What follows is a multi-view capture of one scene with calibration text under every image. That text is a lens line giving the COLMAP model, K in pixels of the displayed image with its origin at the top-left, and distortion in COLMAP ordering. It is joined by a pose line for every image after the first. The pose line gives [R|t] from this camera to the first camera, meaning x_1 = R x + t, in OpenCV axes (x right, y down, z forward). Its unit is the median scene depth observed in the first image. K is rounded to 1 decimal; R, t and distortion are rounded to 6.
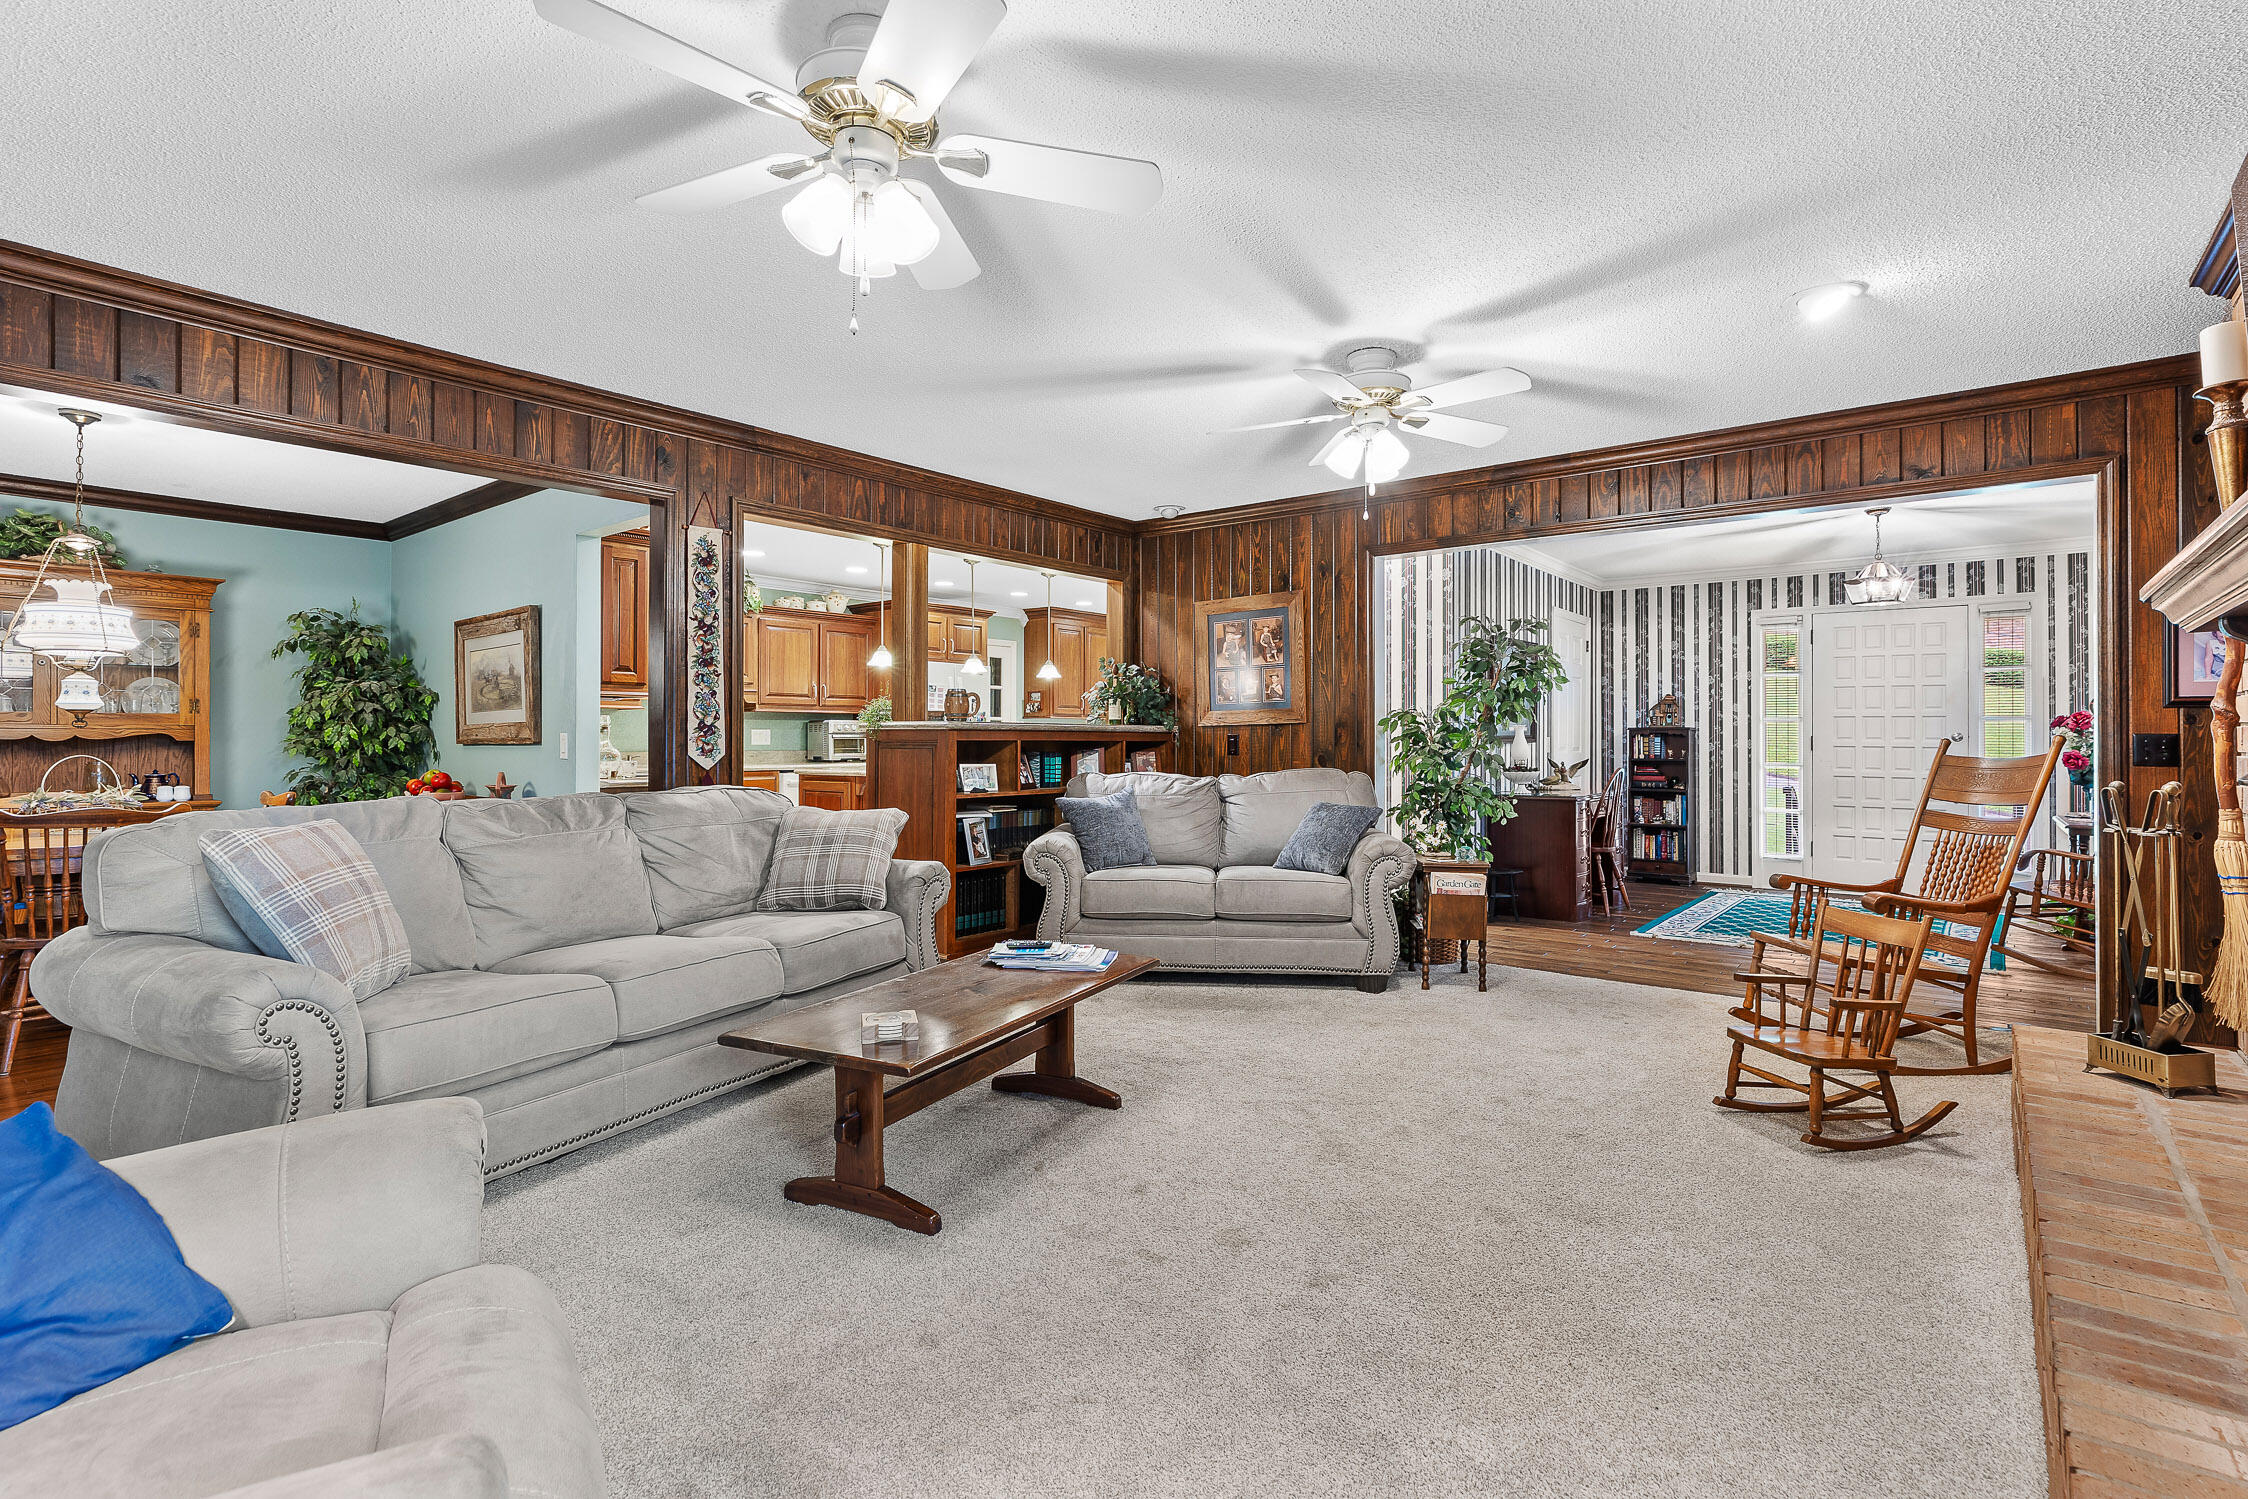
lens RADIAL K [[1059.6, 0, 1128.7], [0, 1059.6, 736.6], [0, 0, 1]] dist [-0.006847, -0.000750]
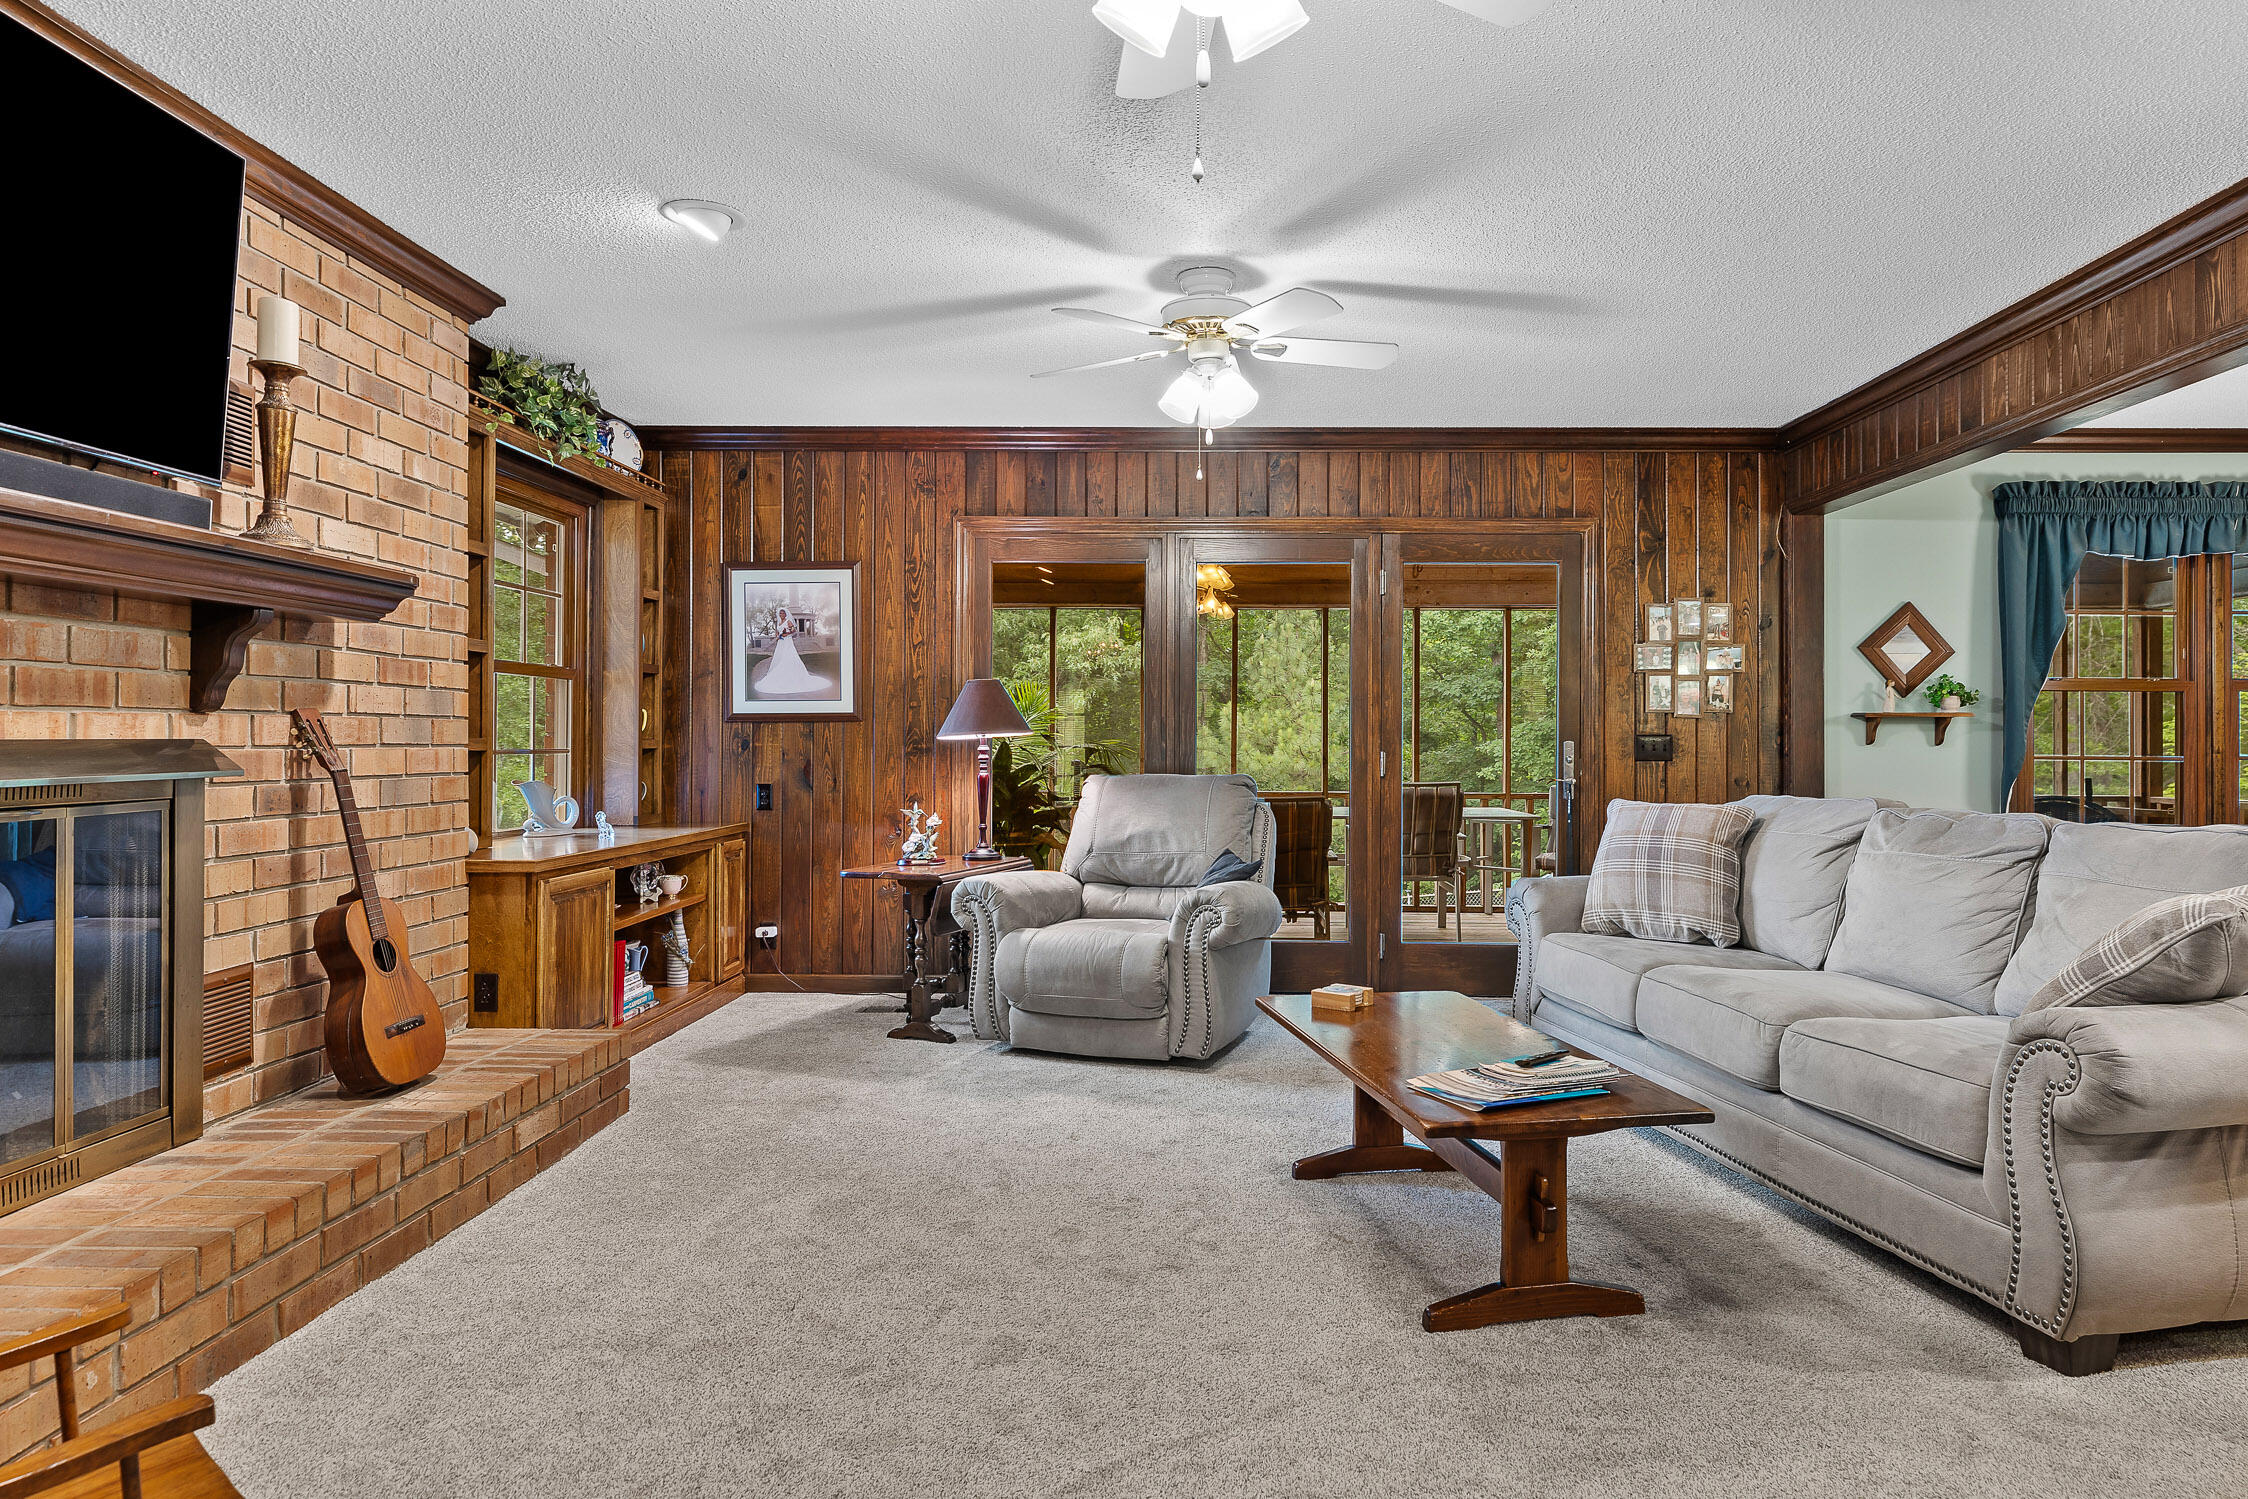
lens RADIAL K [[1342.8, 0, 1180.6], [0, 1342.8, 732.9], [0, 0, 1]] dist [0.000607, 0.002787]
pose [[-0.787937, -0.006209, -0.615724, 0.236757], [-0.003181, 0.999977, -0.006013, 0.002109], [0.615747, -0.002779, -0.787939, 0.611309]]
